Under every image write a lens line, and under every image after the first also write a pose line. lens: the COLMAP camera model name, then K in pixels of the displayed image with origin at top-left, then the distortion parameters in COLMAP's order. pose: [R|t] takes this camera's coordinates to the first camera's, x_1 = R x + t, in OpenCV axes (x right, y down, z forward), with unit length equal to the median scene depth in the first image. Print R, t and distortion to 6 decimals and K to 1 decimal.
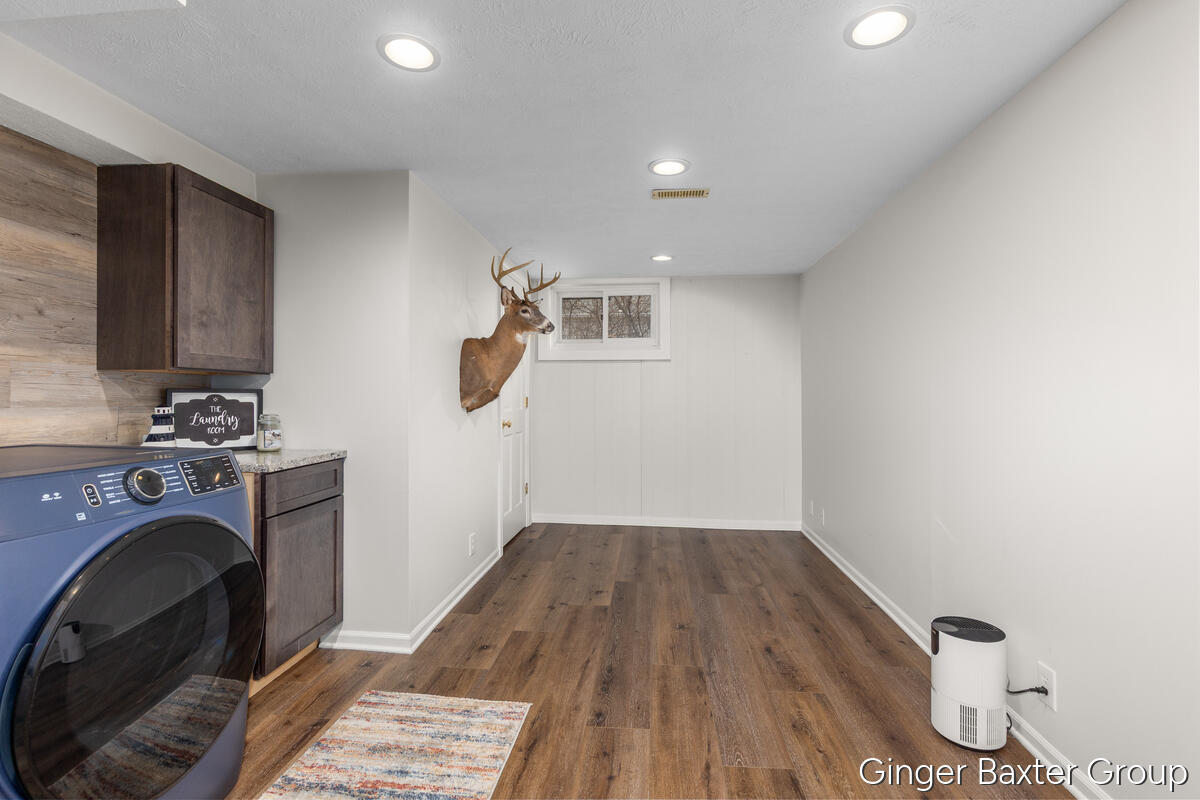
lens RADIAL K [[562.2, 0, 609.9], [0, 562.2, 397.8], [0, 0, 1]] dist [-0.003799, -0.000699]
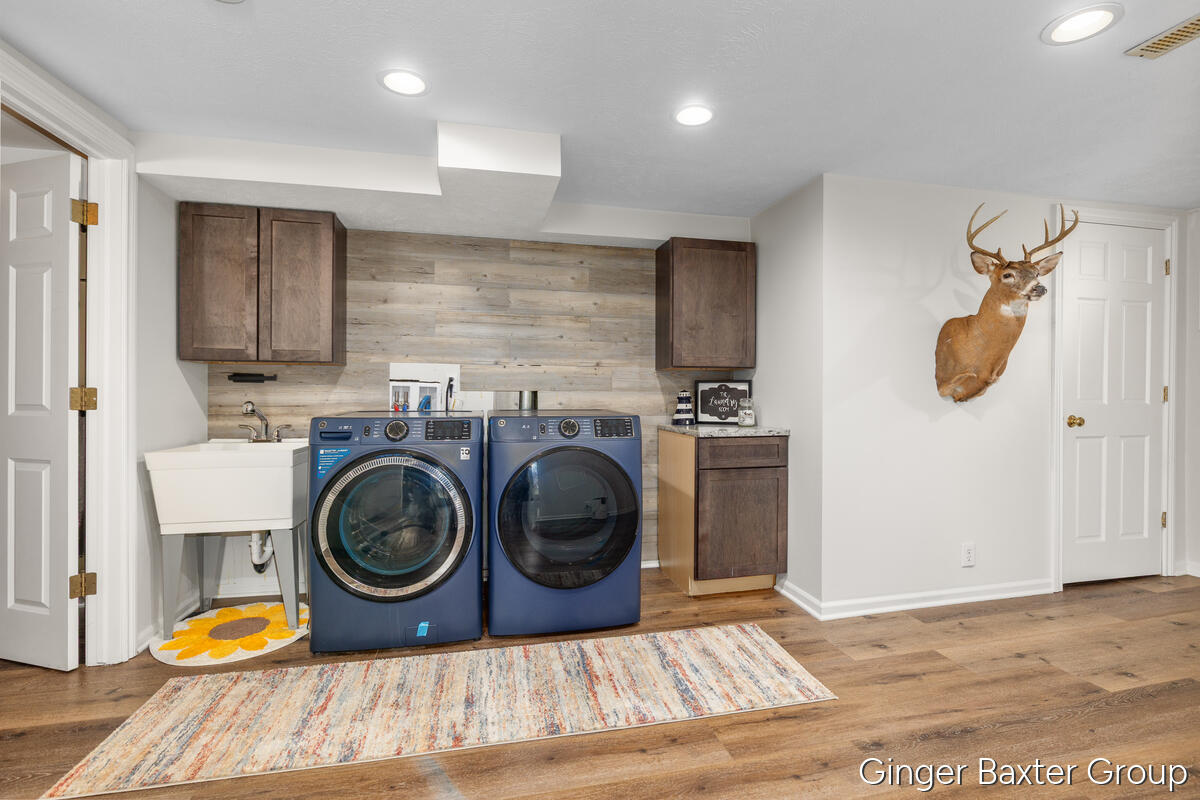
lens RADIAL K [[562.2, 0, 609.9], [0, 562.2, 397.8], [0, 0, 1]] dist [-0.003799, -0.000699]
pose [[0.315521, 0.005885, -0.948900, 0.559845], [-0.003494, 0.999981, 0.005040, 0.022633], [0.948912, 0.001725, 0.315535, 0.279903]]
